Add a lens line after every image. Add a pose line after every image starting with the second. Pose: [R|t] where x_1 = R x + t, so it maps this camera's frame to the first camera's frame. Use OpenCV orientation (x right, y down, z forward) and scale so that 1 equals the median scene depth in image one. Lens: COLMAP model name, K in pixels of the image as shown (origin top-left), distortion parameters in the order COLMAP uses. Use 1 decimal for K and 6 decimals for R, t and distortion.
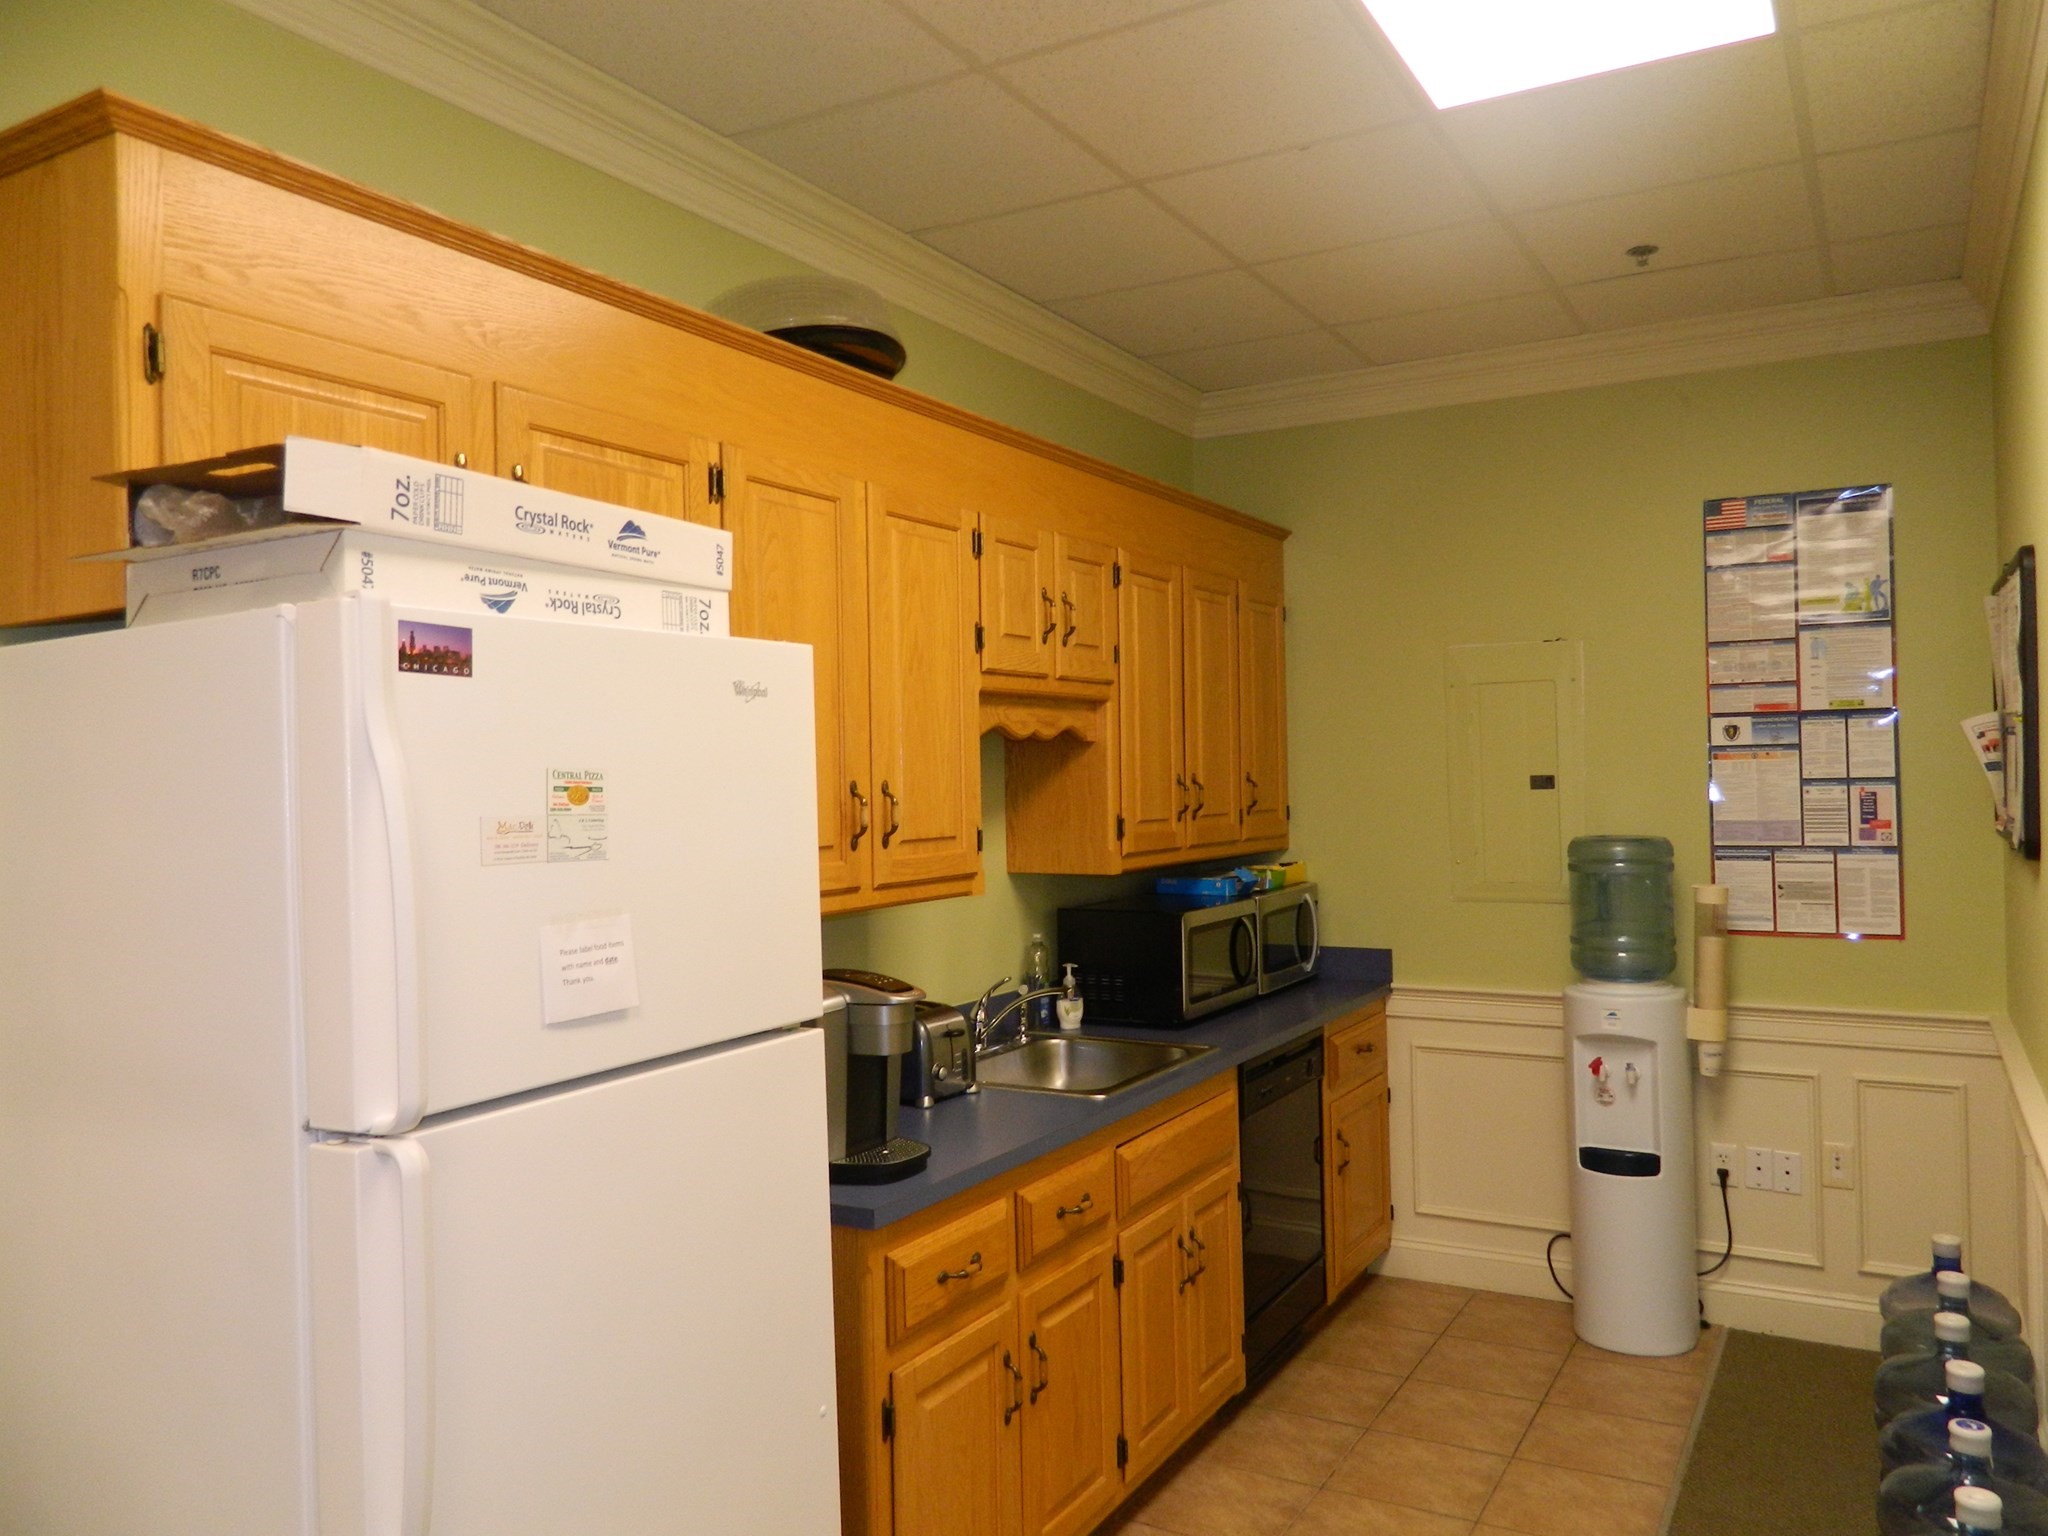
lens RADIAL K [[1516.5, 0, 1021.6], [0, 1516.5, 766.7], [0, 0, 1]] dist [0.022978, -0.003621]
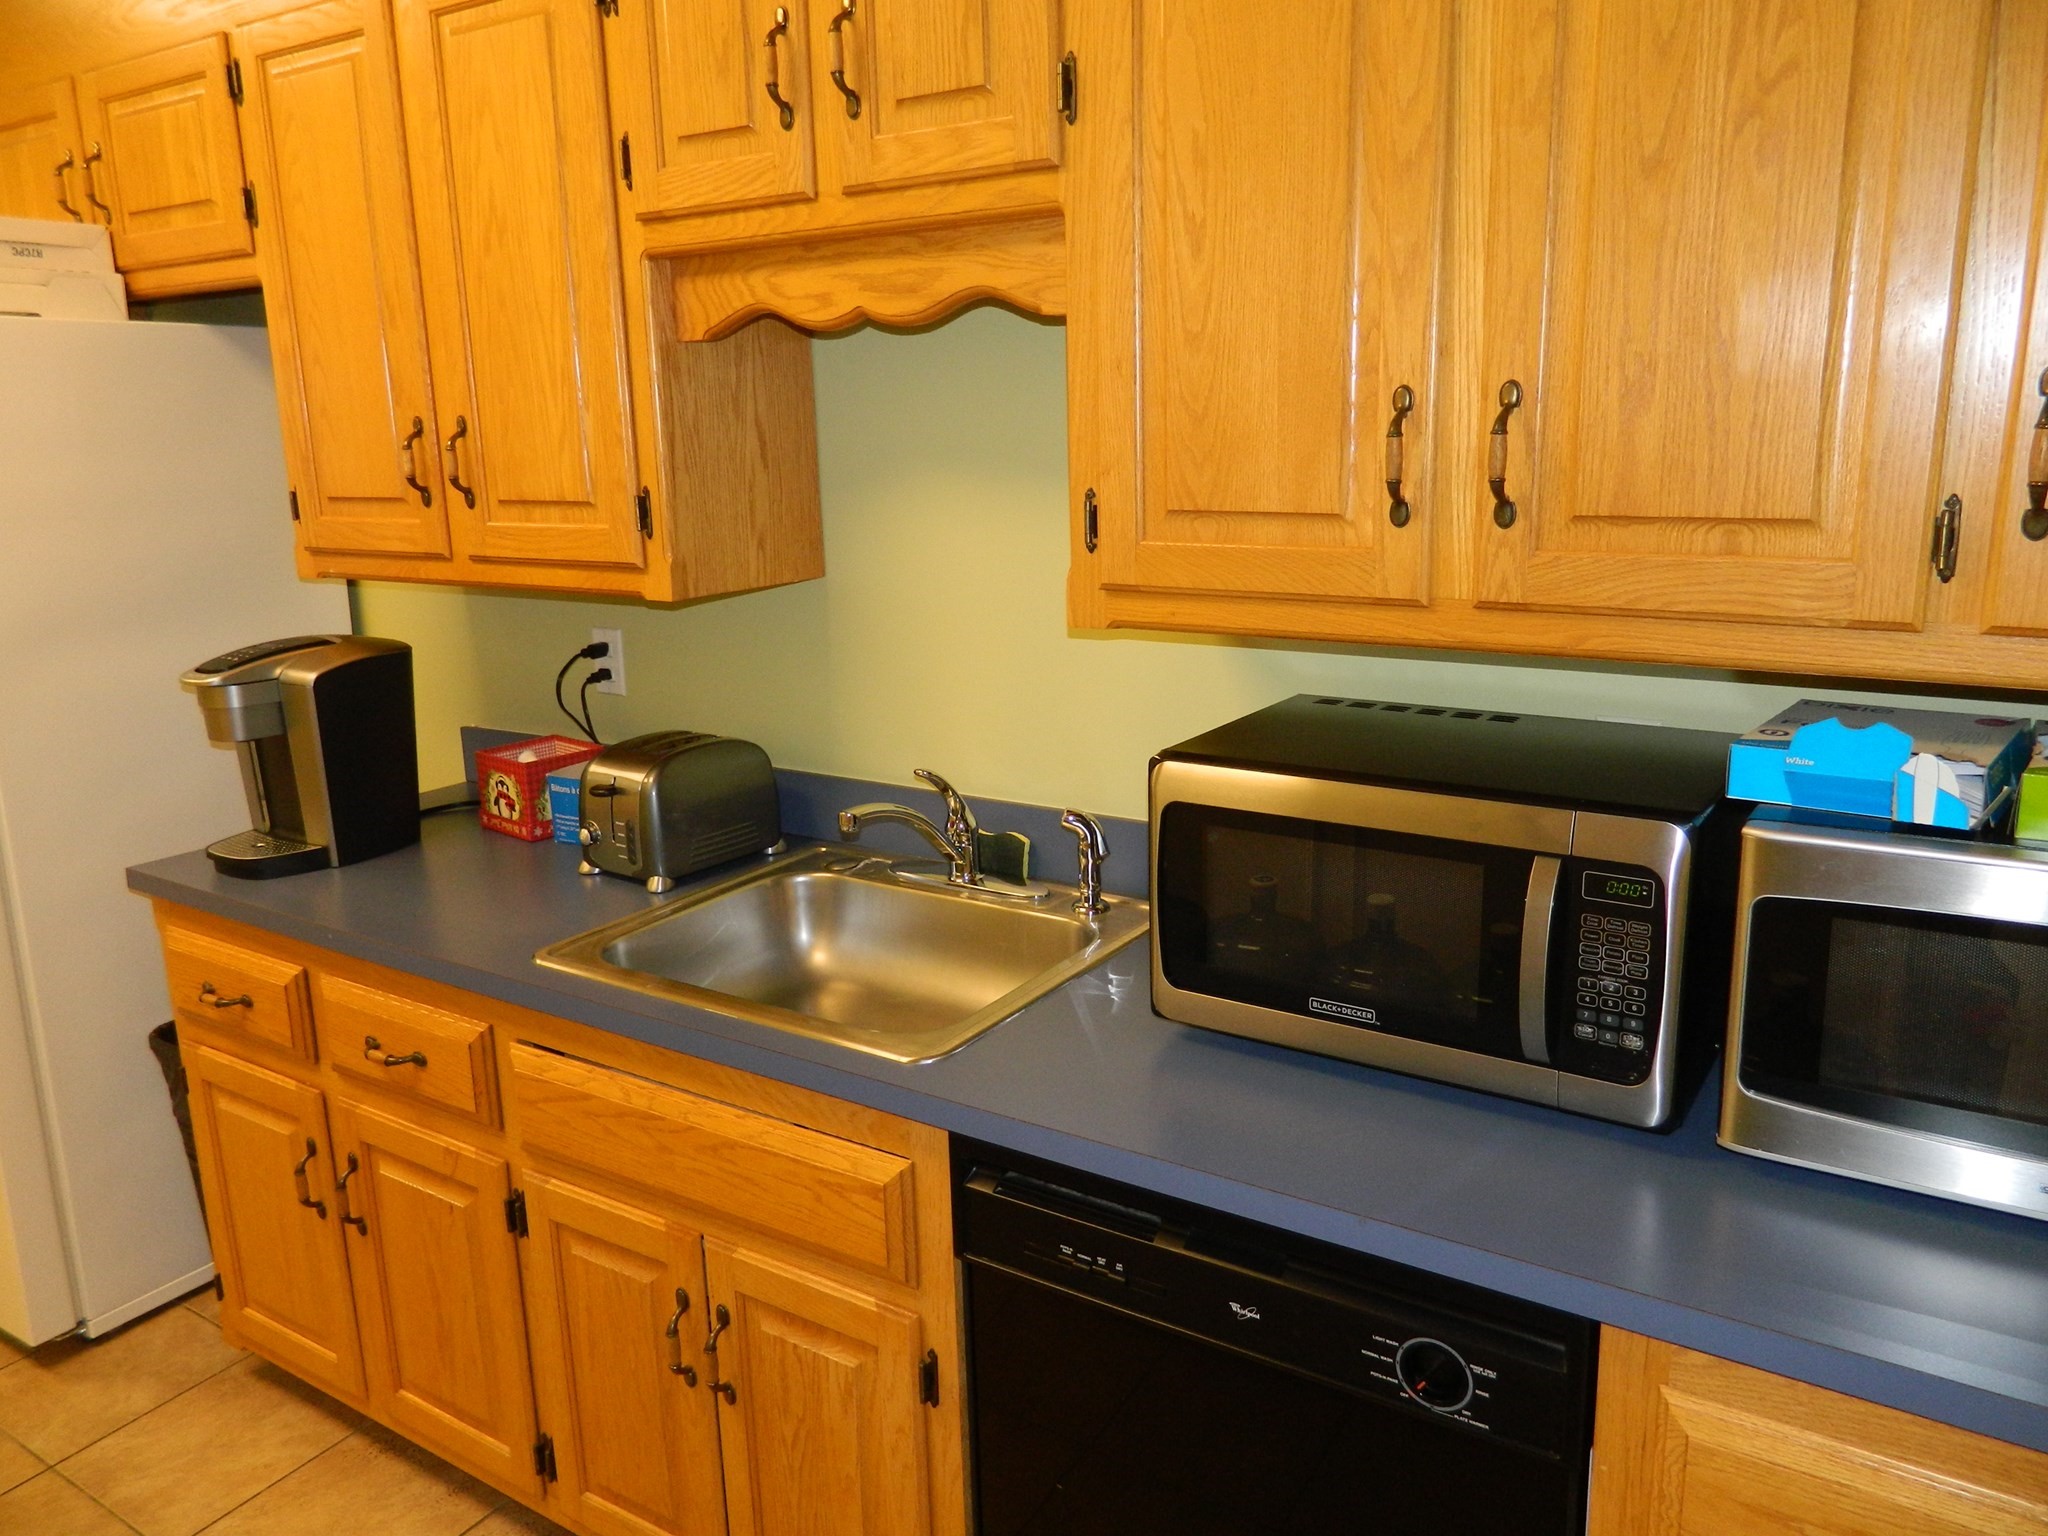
lens RADIAL K [[1516.5, 0, 1023.2], [0, 1516.5, 771.1], [0, 0, 1]] dist [0.022978, -0.003621]
pose [[-0.058141, 0.229726, -0.971517, 0.615213], [0.024176, 0.973202, 0.228678, 0.014052], [0.998016, -0.010192, -0.062137, 1.242665]]
